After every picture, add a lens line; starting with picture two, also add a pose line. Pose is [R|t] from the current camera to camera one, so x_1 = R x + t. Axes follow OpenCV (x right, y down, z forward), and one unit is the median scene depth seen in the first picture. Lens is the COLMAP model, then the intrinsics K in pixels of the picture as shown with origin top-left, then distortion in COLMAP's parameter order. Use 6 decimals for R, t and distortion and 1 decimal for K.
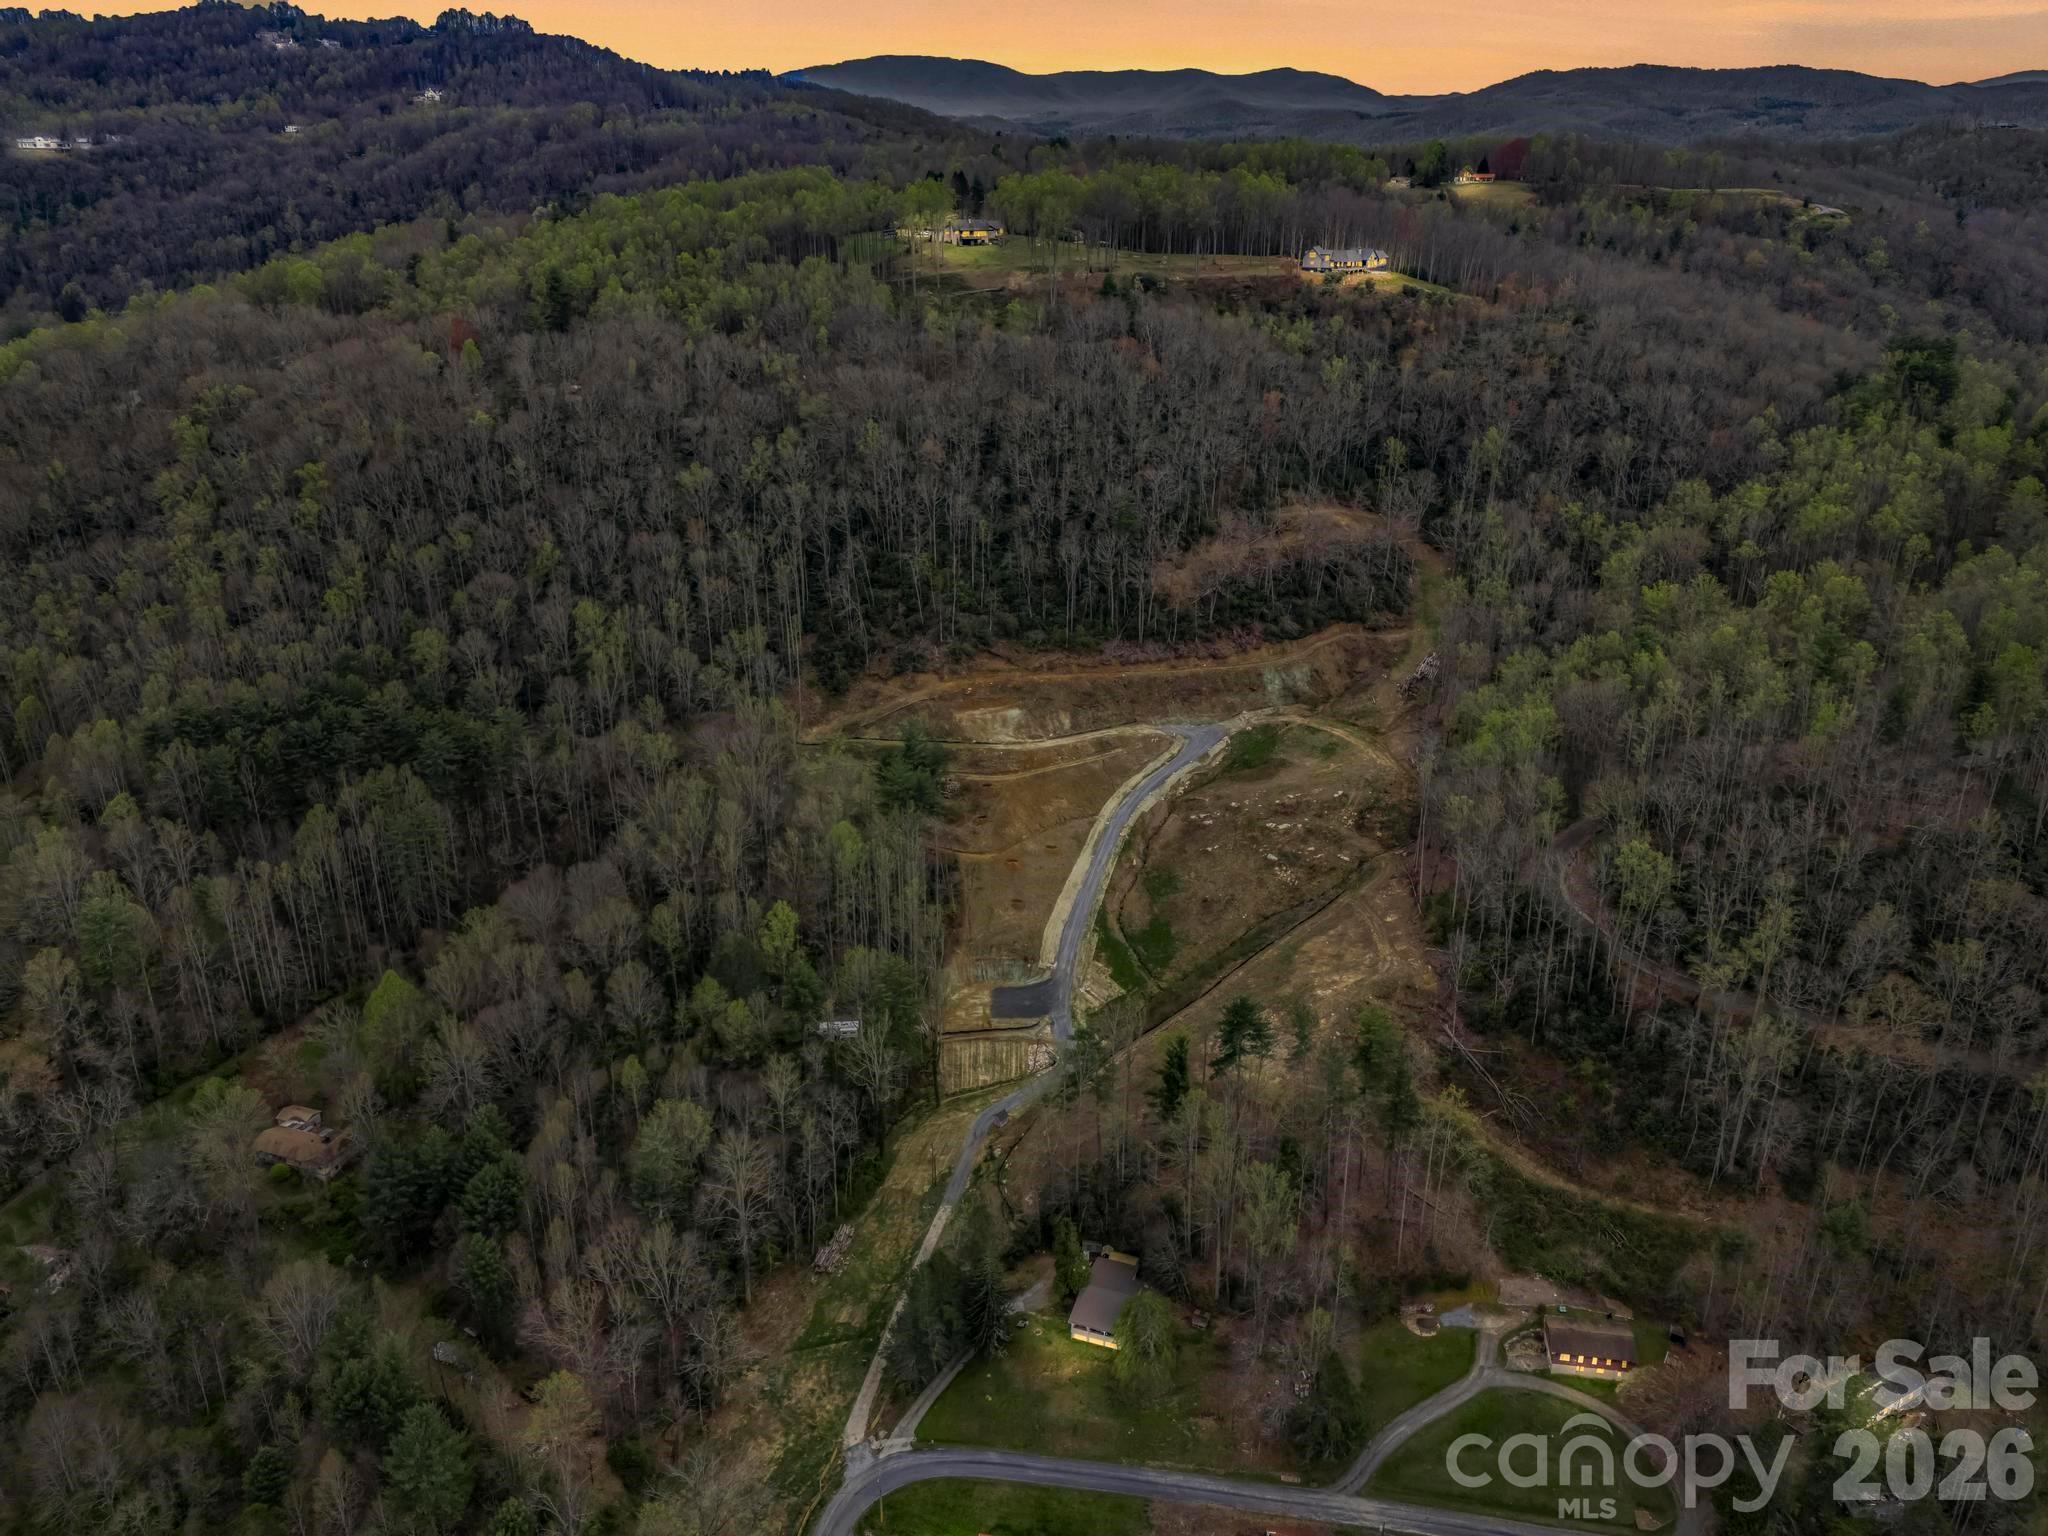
lens RADIAL K [[1564.3, 0, 1022.9], [0, 1564.3, 777.6], [0, 0, 1]] dist [0.079020, -0.071011]
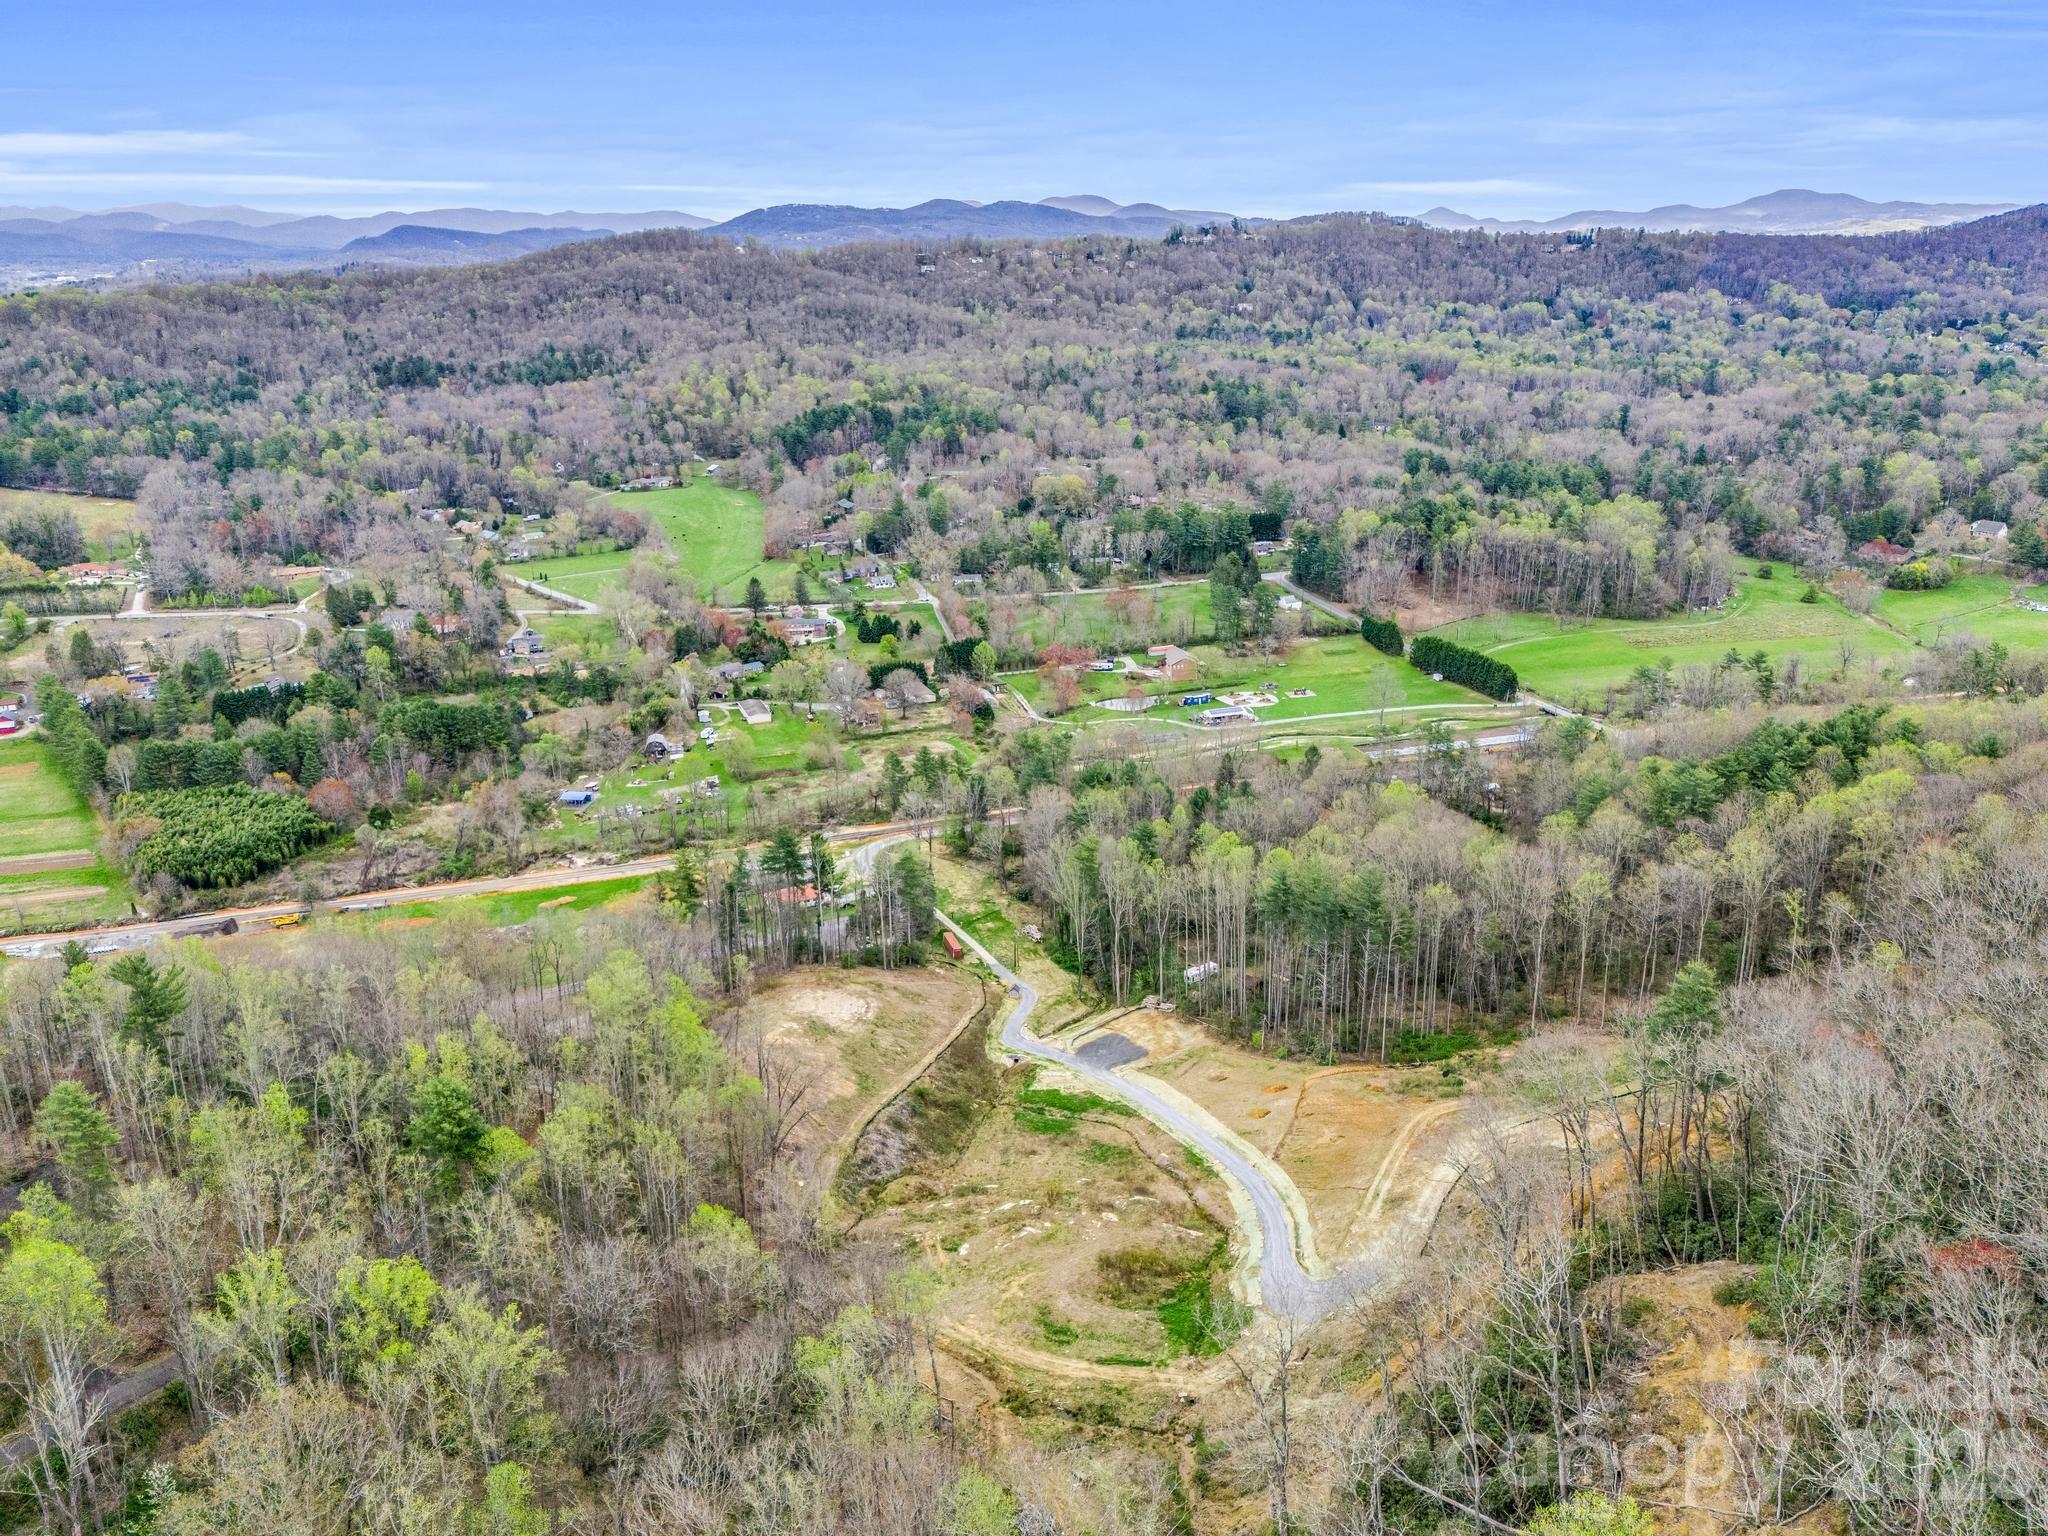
lens RADIAL K [[1534.0, 0, 1024.0], [0, 1534.0, 768.0], [0, 0, 1]] dist [0.080335, -0.082776]
pose [[-0.797219, 0.213132, -0.564815, 0.419295], [-0.216185, 0.772765, 0.596740, -0.423552], [0.563654, 0.597837, -0.569987, 1.102956]]
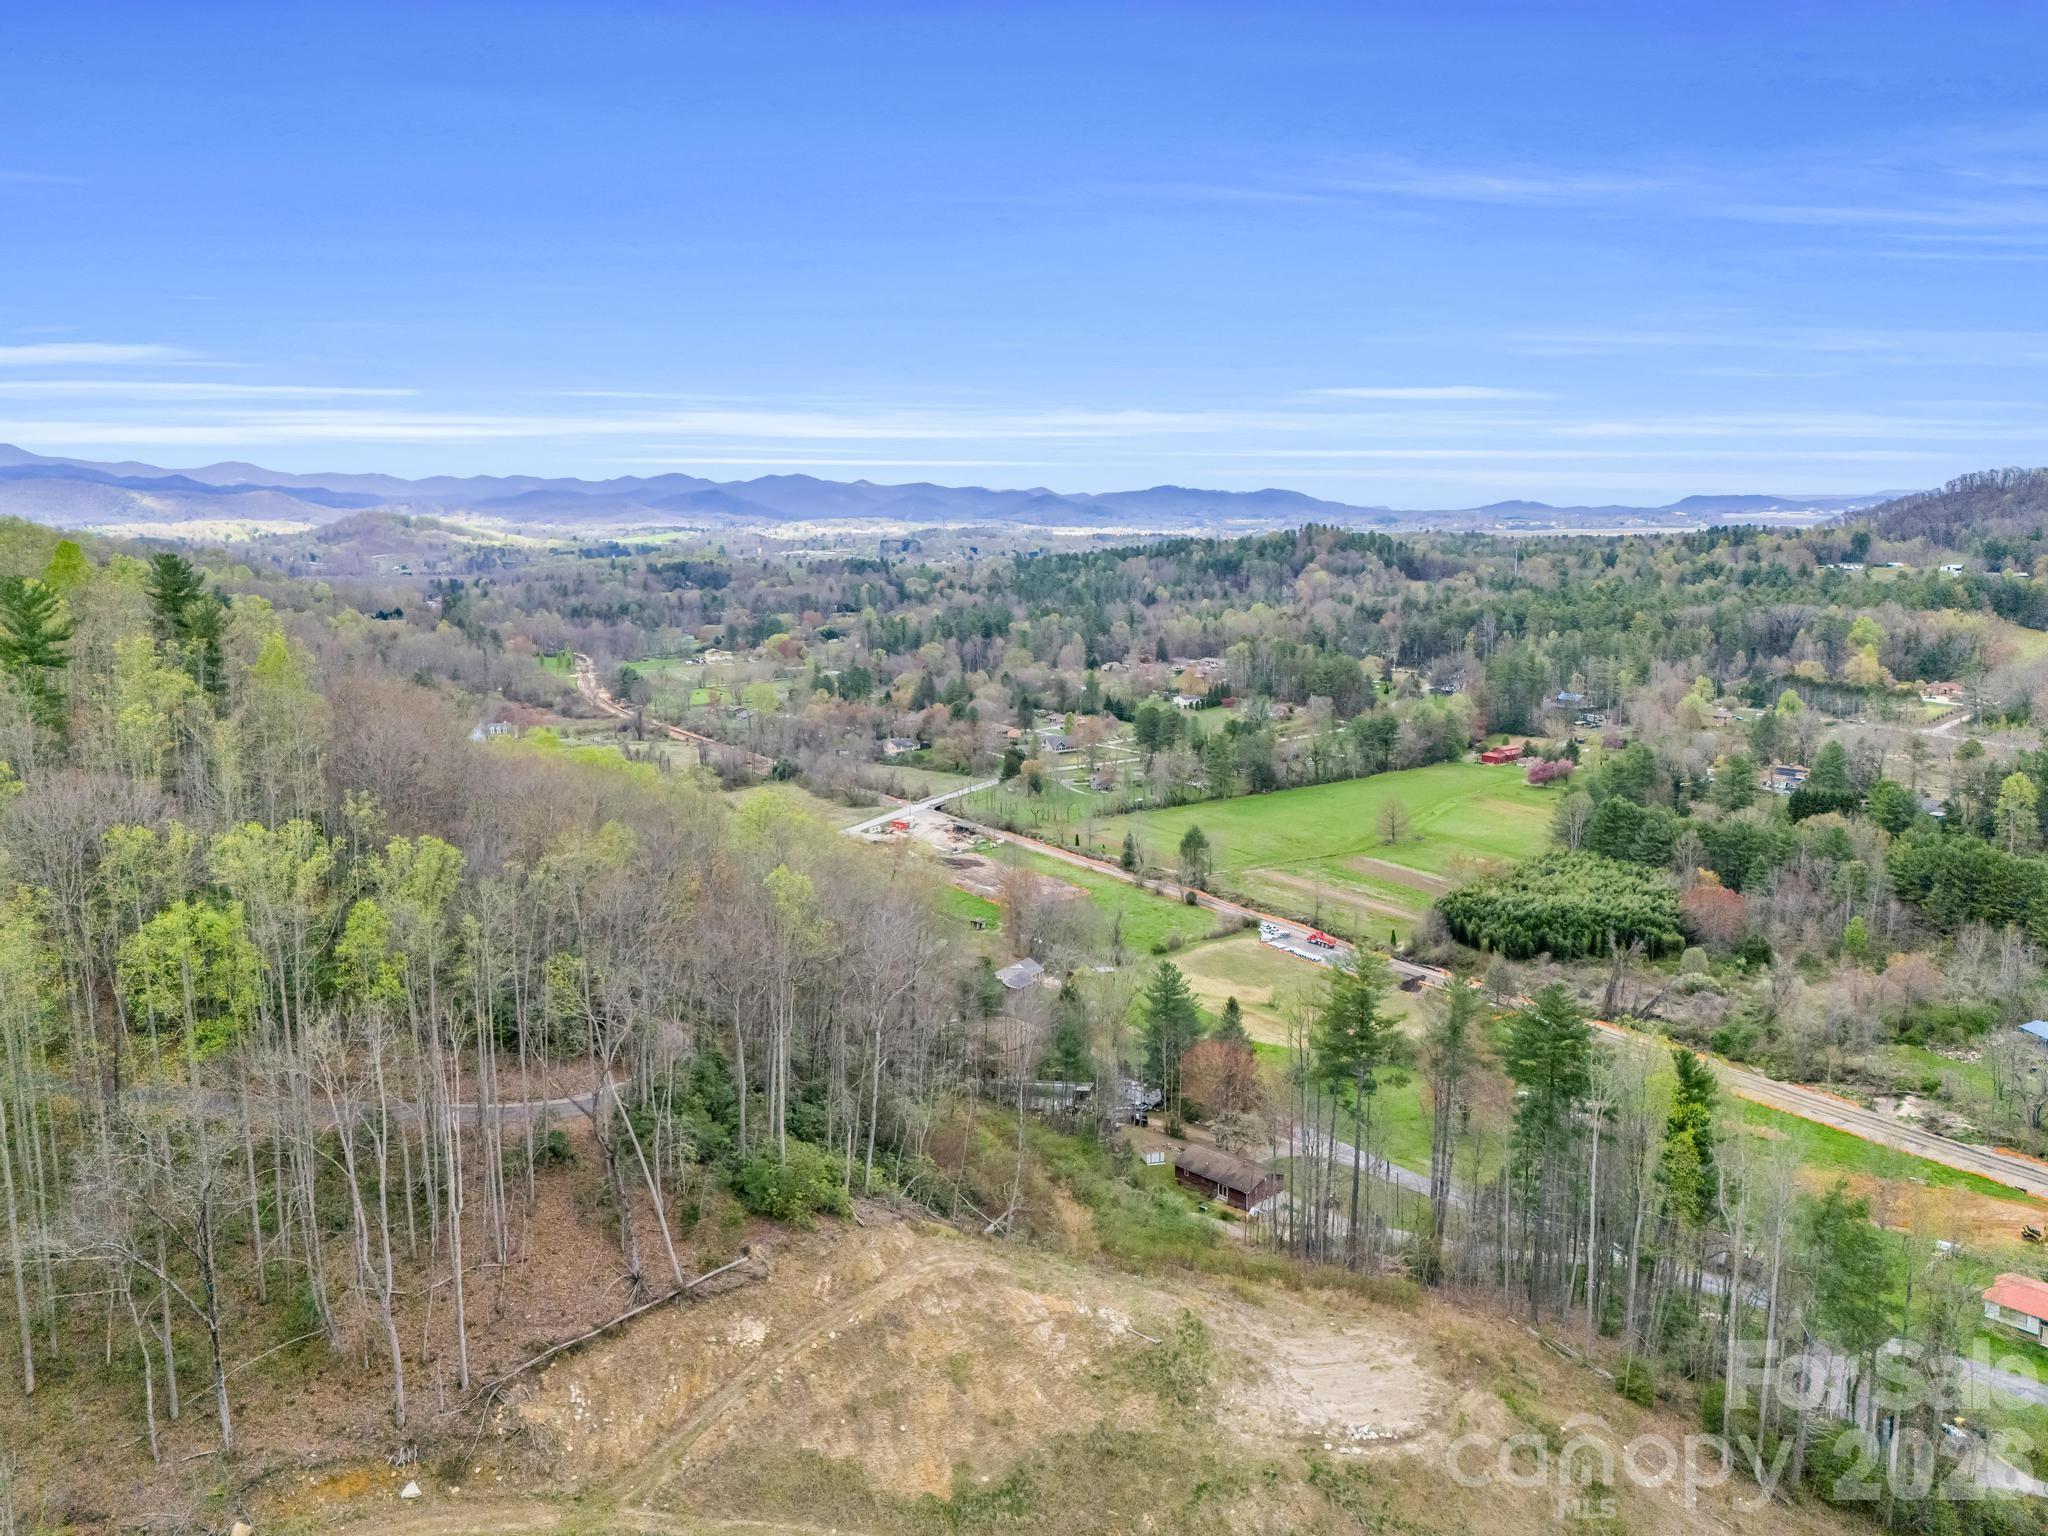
lens RADIAL K [[1534.0, 0, 1024.0], [0, 1534.0, 768.0], [0, 0, 1]] dist [0.080335, -0.082776]
pose [[-0.789531, -0.087610, 0.607425, -0.022457], [0.251824, 0.856350, 0.450833, -0.135364], [-0.559665, 0.508910, -0.654053, 0.874095]]
